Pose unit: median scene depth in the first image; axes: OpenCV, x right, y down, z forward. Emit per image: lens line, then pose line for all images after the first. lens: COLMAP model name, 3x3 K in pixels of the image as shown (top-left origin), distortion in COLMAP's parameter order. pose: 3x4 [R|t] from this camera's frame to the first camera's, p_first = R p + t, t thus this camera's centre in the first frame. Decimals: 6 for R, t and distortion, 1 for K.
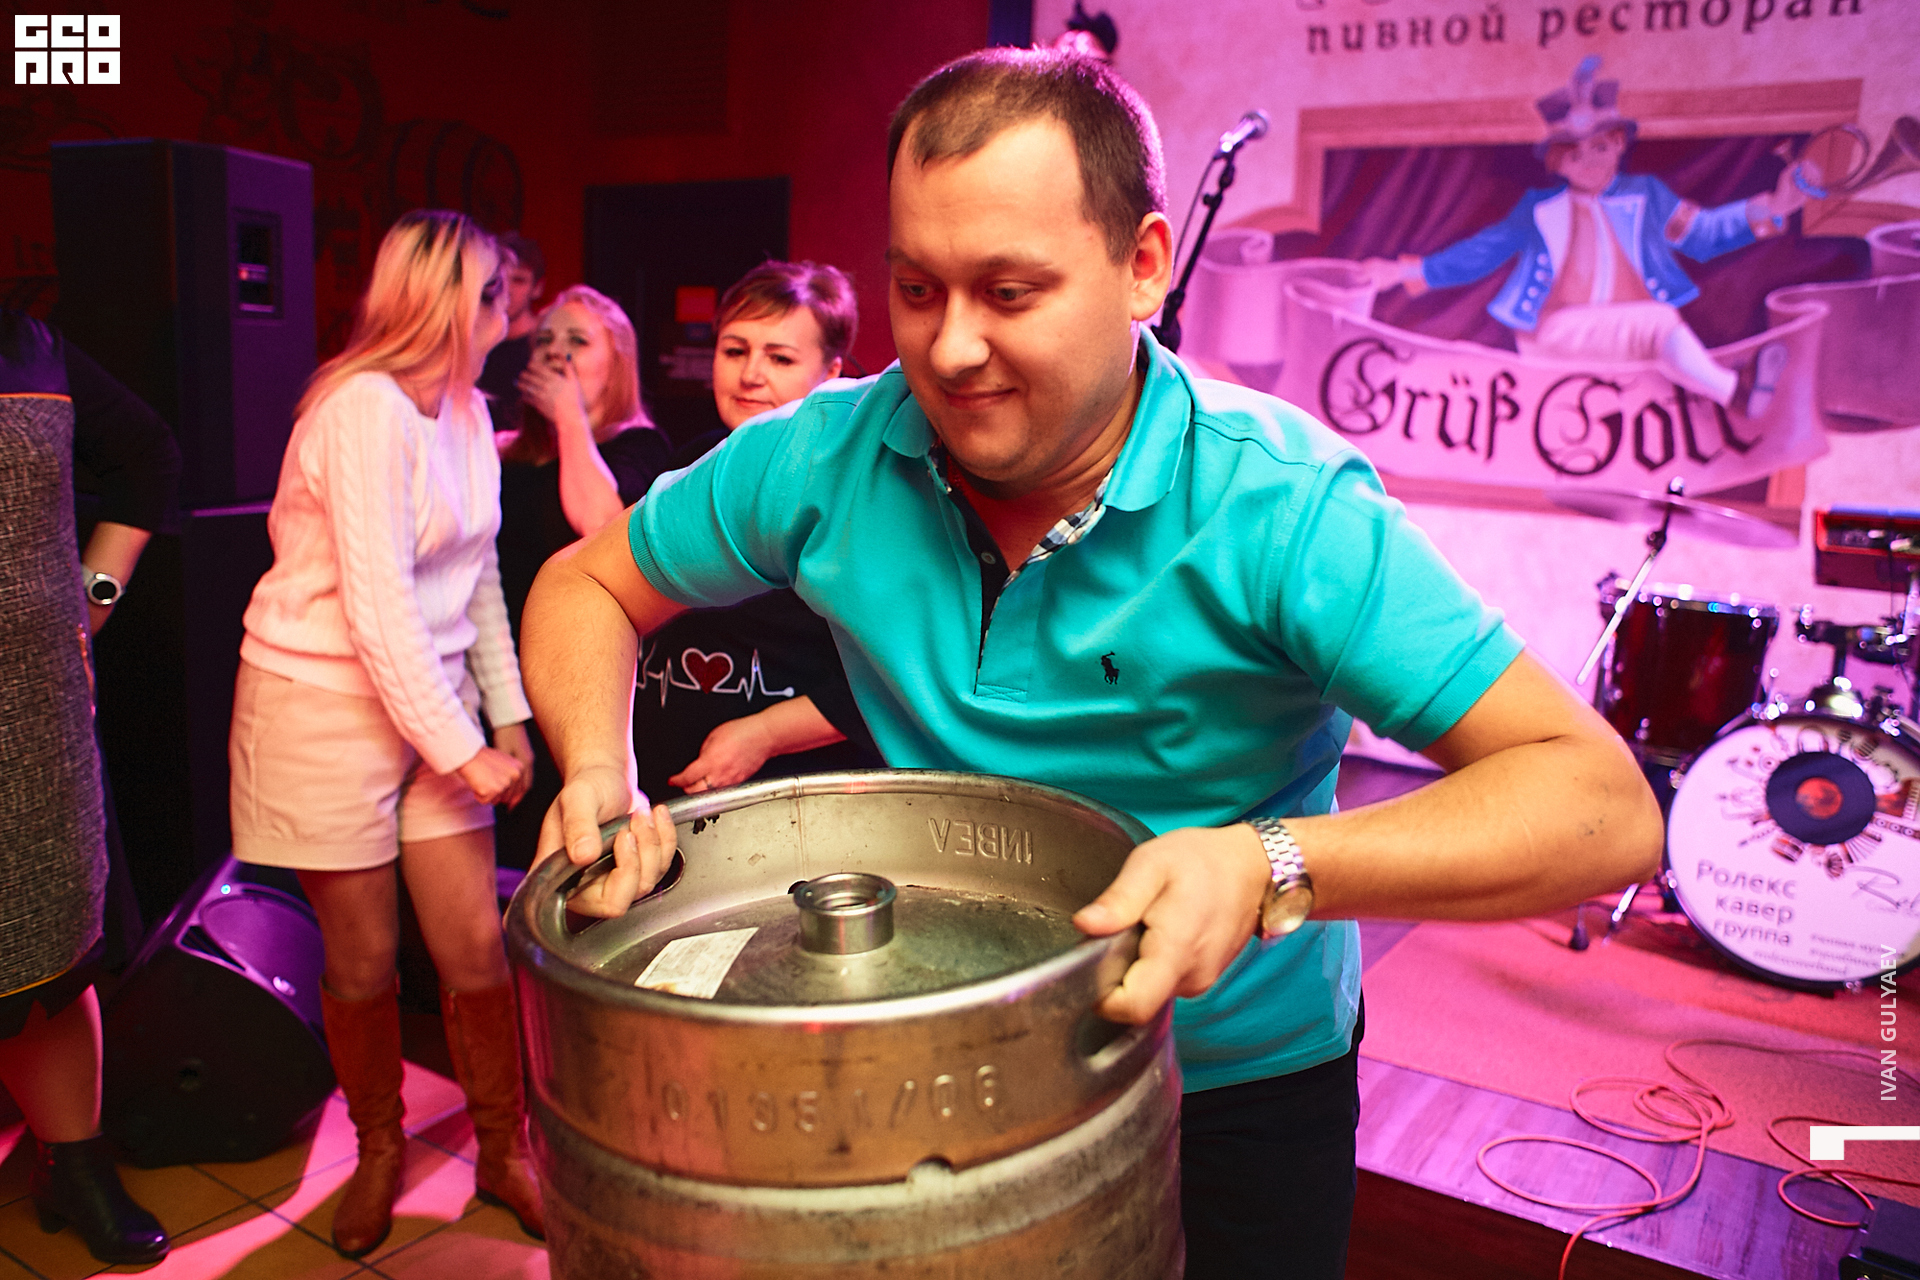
lens RADIAL K [[1536.9, 0, 956.2], [0, 1536.9, 640.0], [0, 0, 1]] dist [-0.089332, 0.116967]
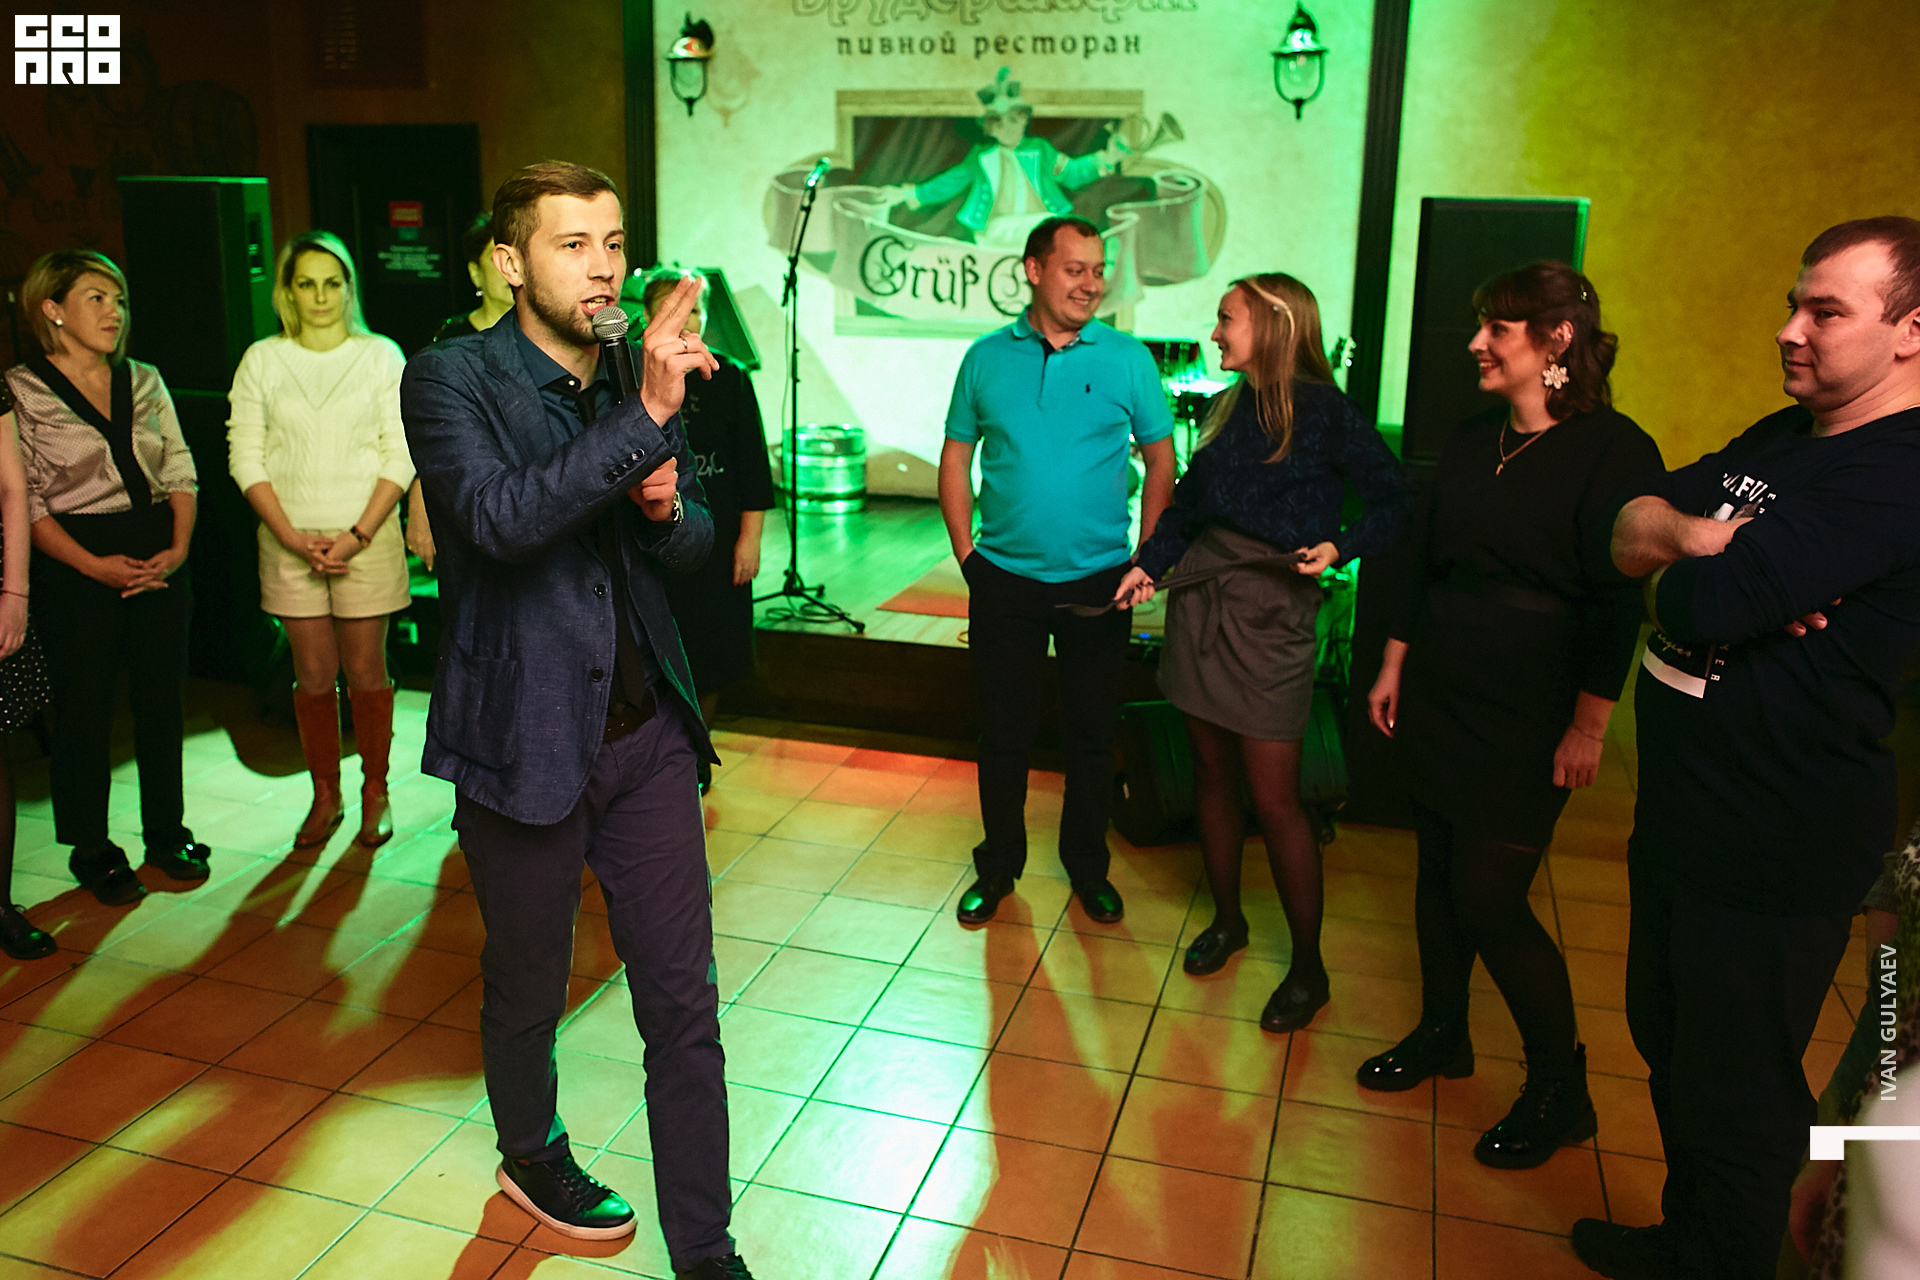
lens RADIAL K [[1536.9, 0, 914.7], [0, 1536.9, 632.9], [0, 0, 1]] dist [-0.089332, 0.116967]
pose [[0.958694, -0.105499, 0.264152, -0.189205], [0.074556, 0.989406, 0.124568, 0.020929], [-0.274495, -0.099728, 0.956403, -0.651236]]
